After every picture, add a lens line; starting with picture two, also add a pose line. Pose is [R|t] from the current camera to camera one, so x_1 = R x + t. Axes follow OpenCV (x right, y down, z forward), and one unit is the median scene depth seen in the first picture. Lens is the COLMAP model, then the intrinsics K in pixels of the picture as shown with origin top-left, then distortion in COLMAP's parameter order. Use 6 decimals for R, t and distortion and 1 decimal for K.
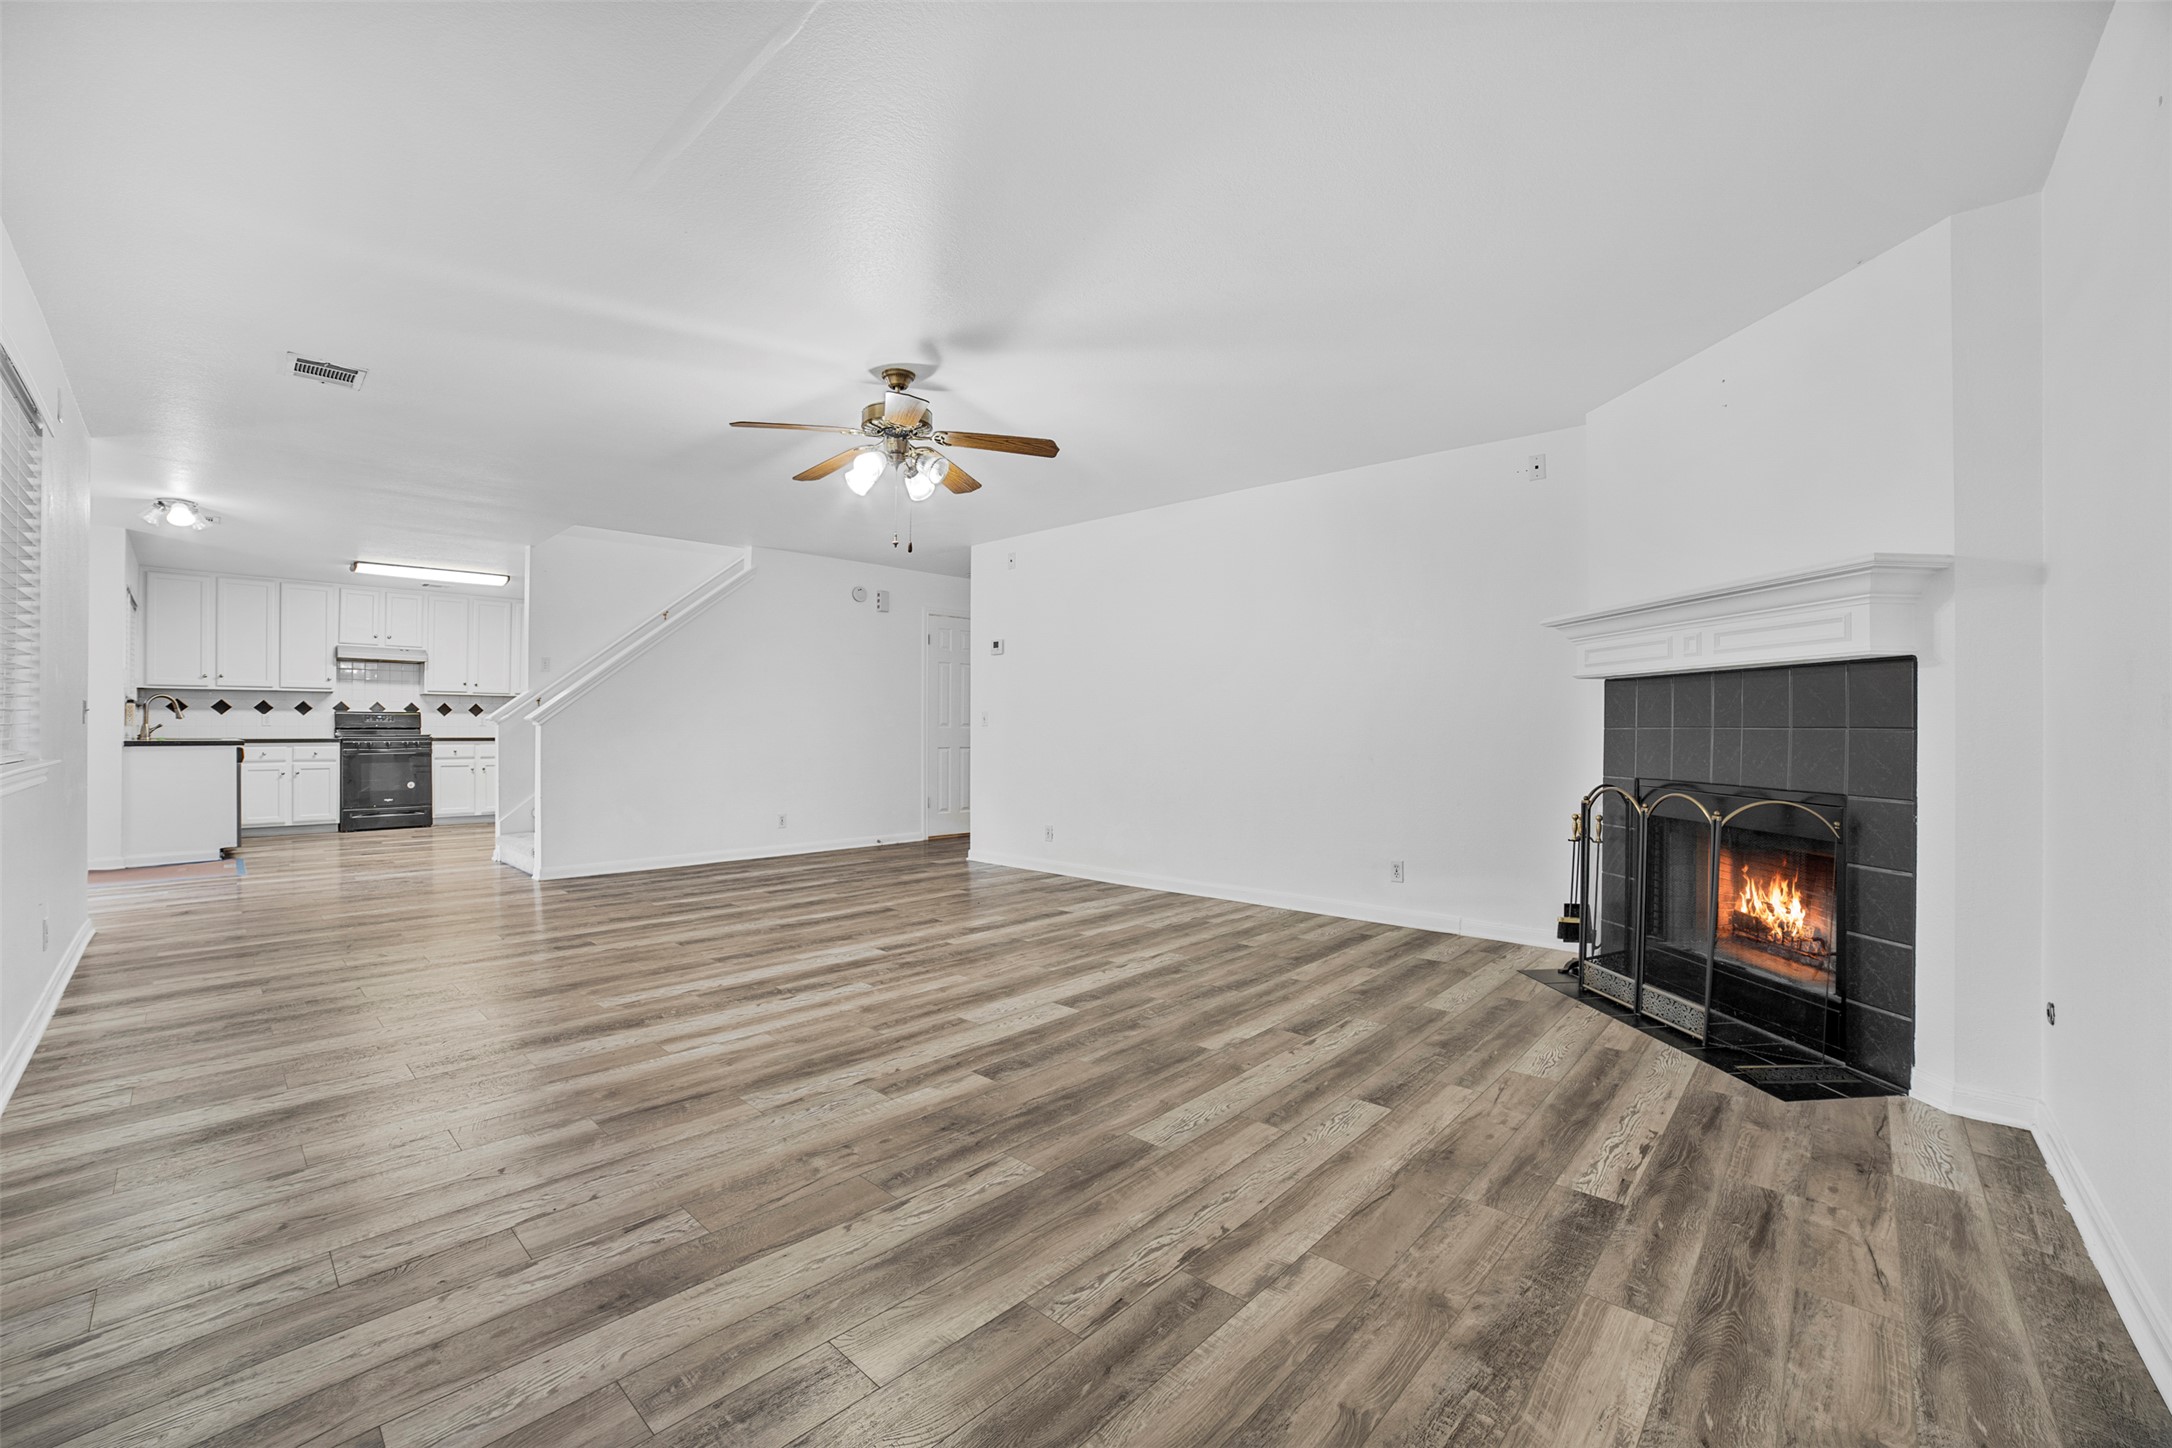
lens RADIAL K [[937.1, 0, 1090.6], [0, 937.1, 740.2], [0, 0, 1]] dist [-0.136706, 0.045161]
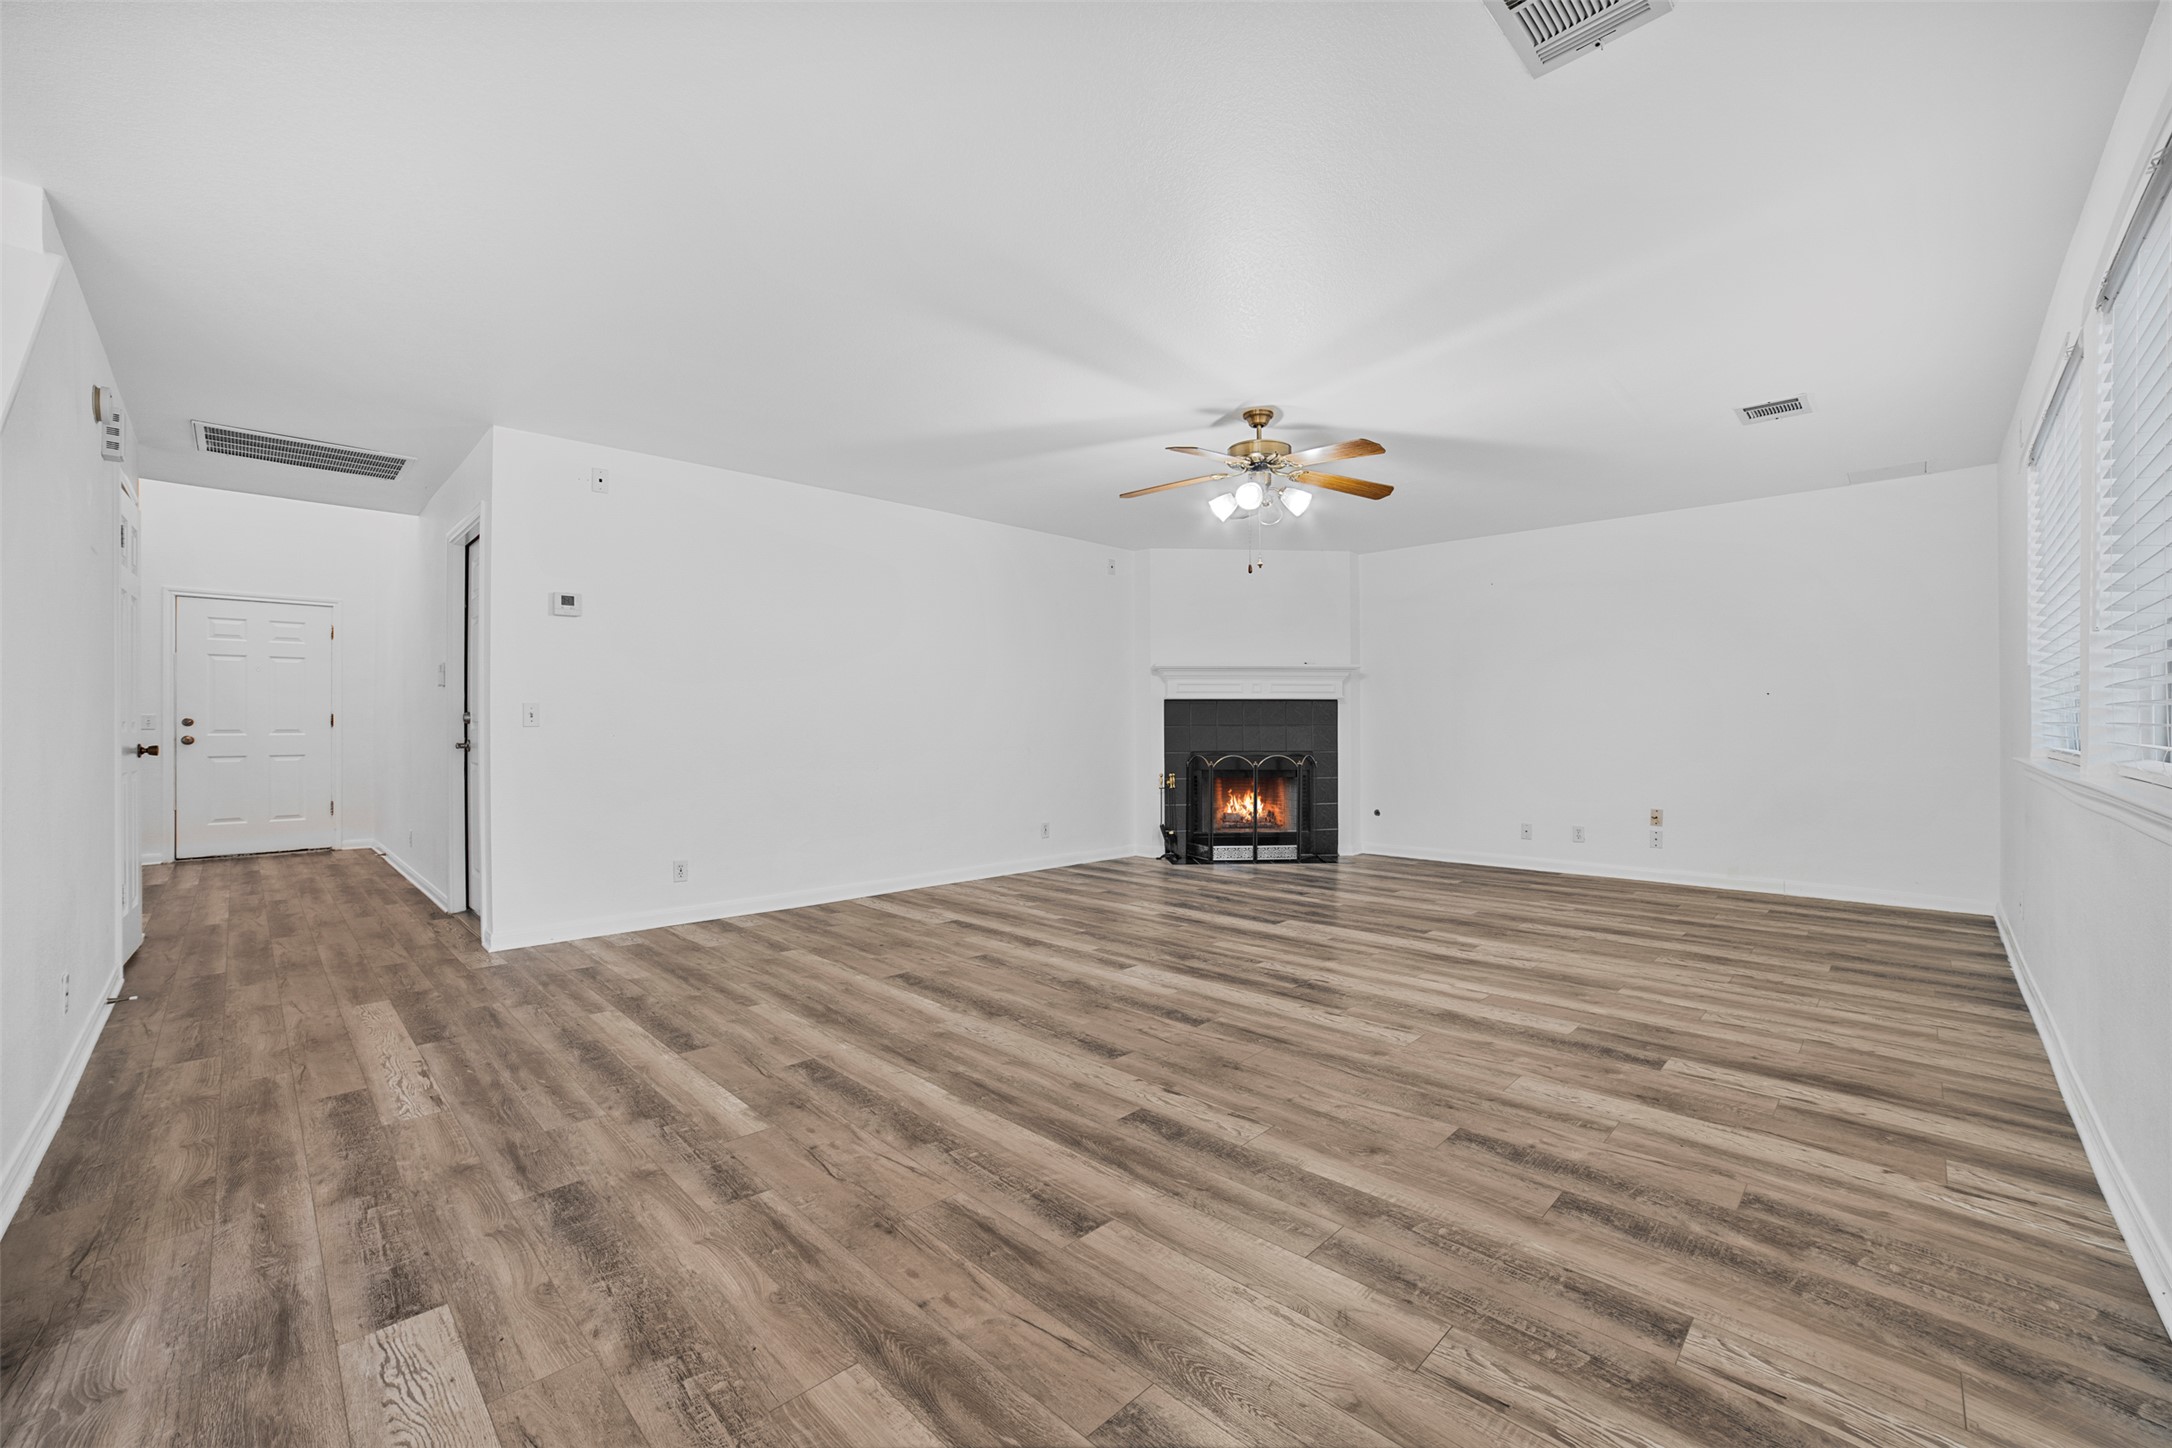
lens RADIAL K [[878.0, 0, 1098.8], [0, 878.0, 715.5], [0, 0, 1]] dist [-0.093444, 0.034818]
pose [[0.002543, 0.013301, 0.999908, -1.278373], [0.014018, 0.999813, -0.013336, -0.014571], [-0.999899, 0.014050, 0.002356, 1.194953]]
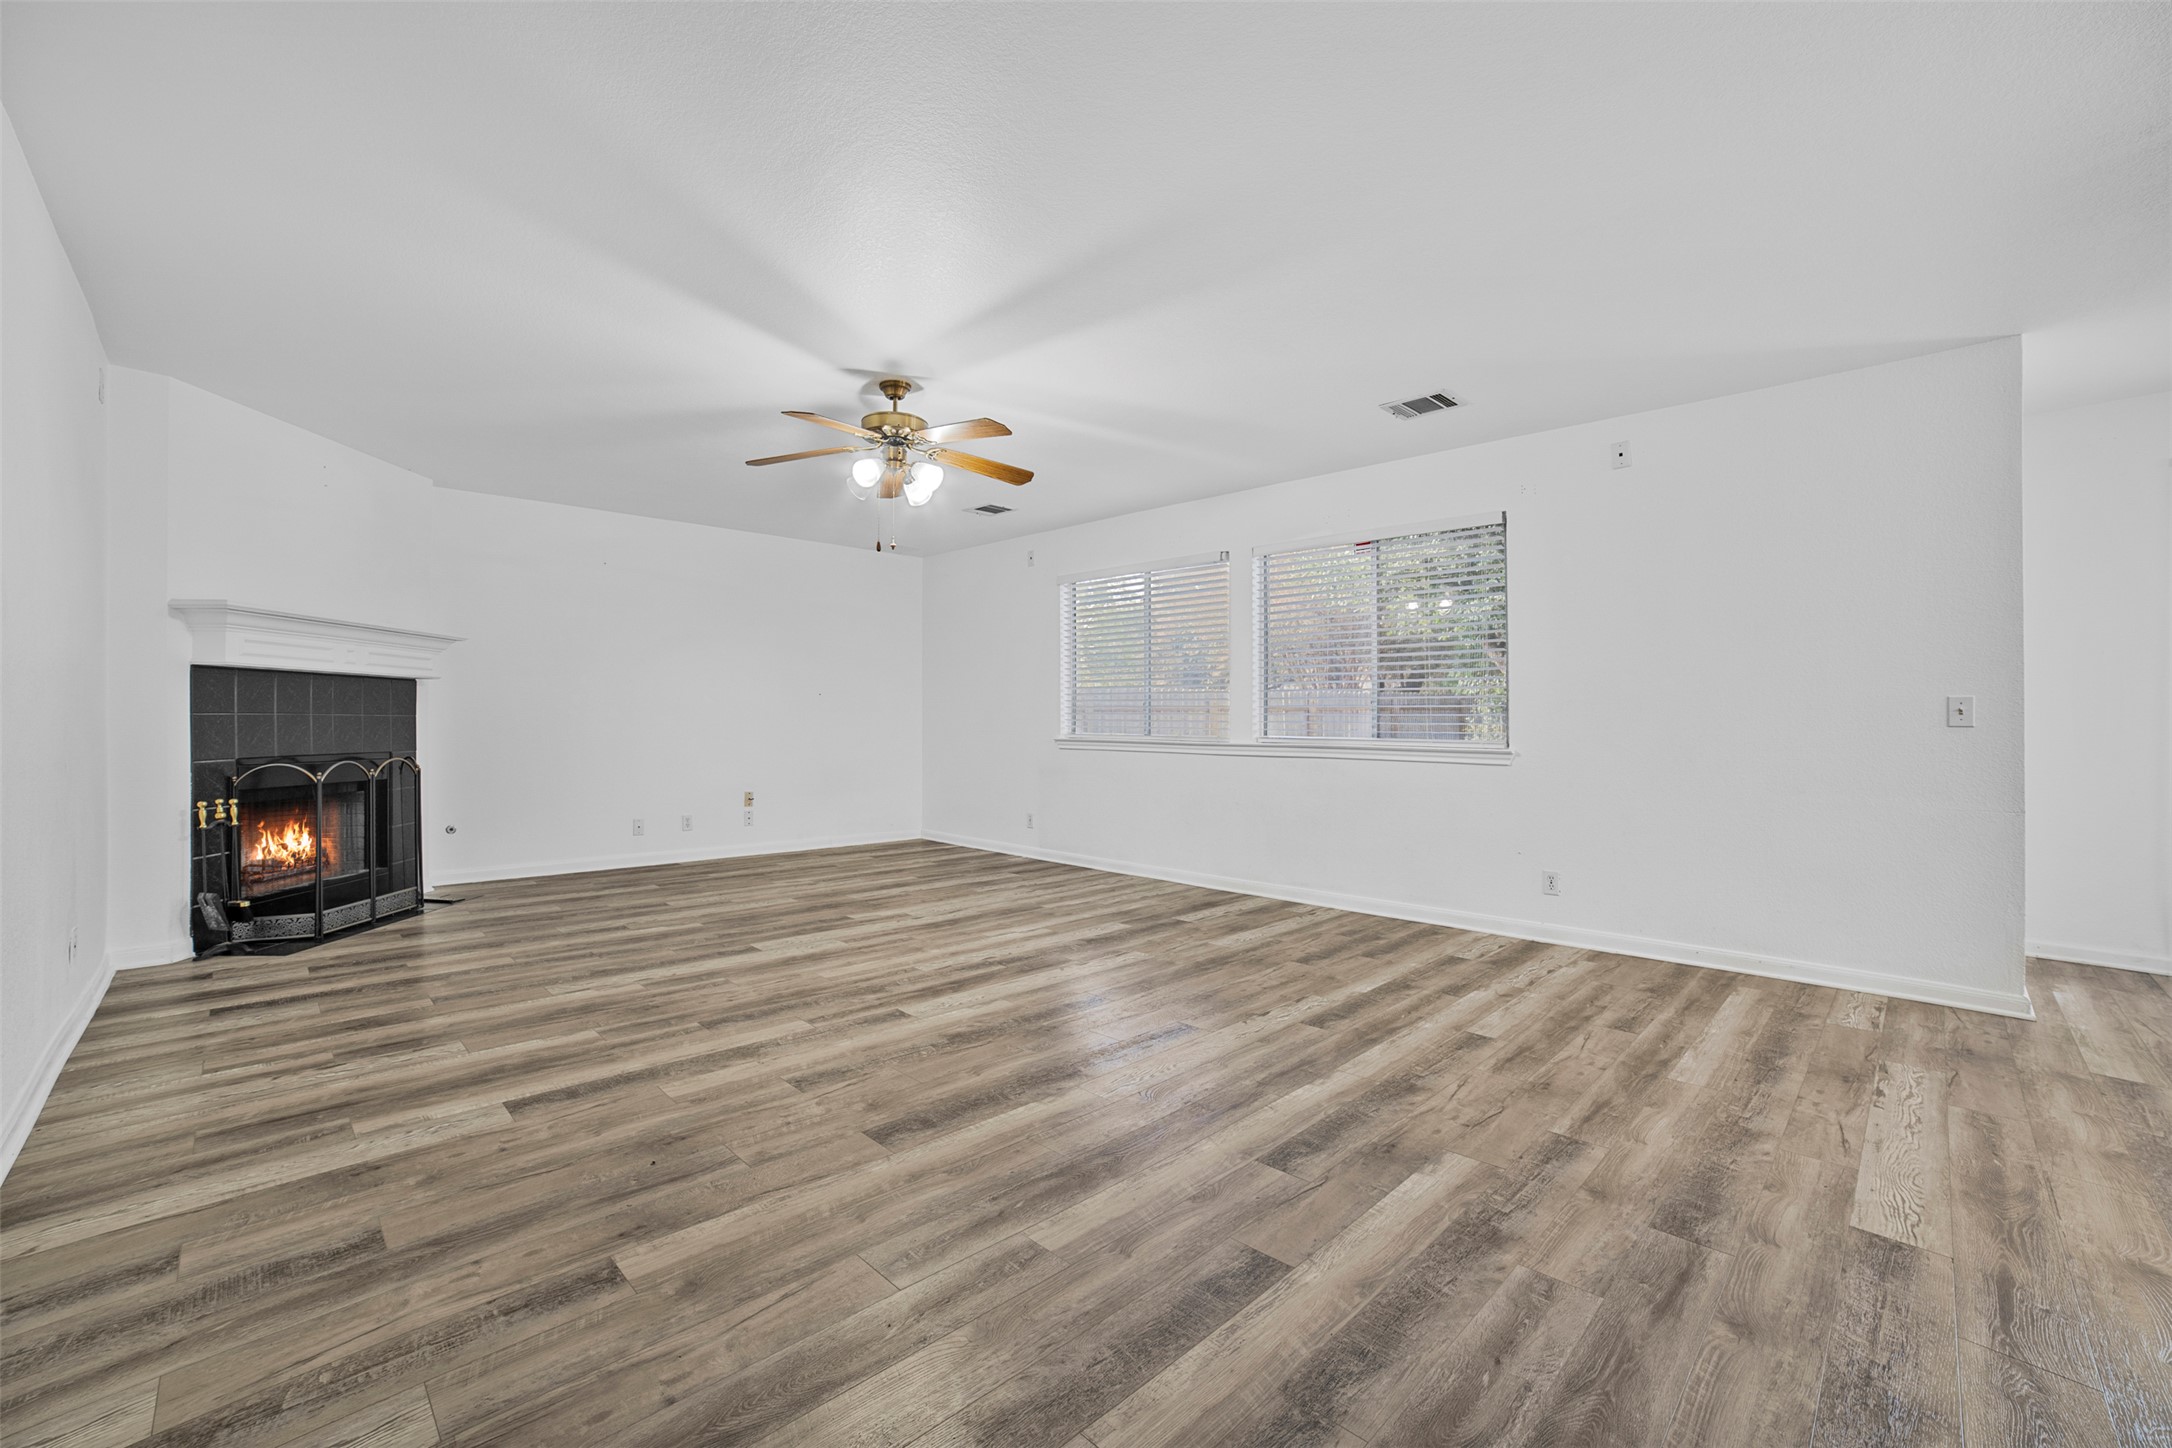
lens RADIAL K [[878.0, 0, 1098.8], [0, 878.0, 715.5], [0, 0, 1]] dist [-0.093444, 0.034818]
pose [[-0.999546, -0.005308, 0.029662, -0.473631], [-0.005092, 0.999960, 0.007366, -0.025657], [-0.029700, 0.007212, -0.999533, 1.981302]]
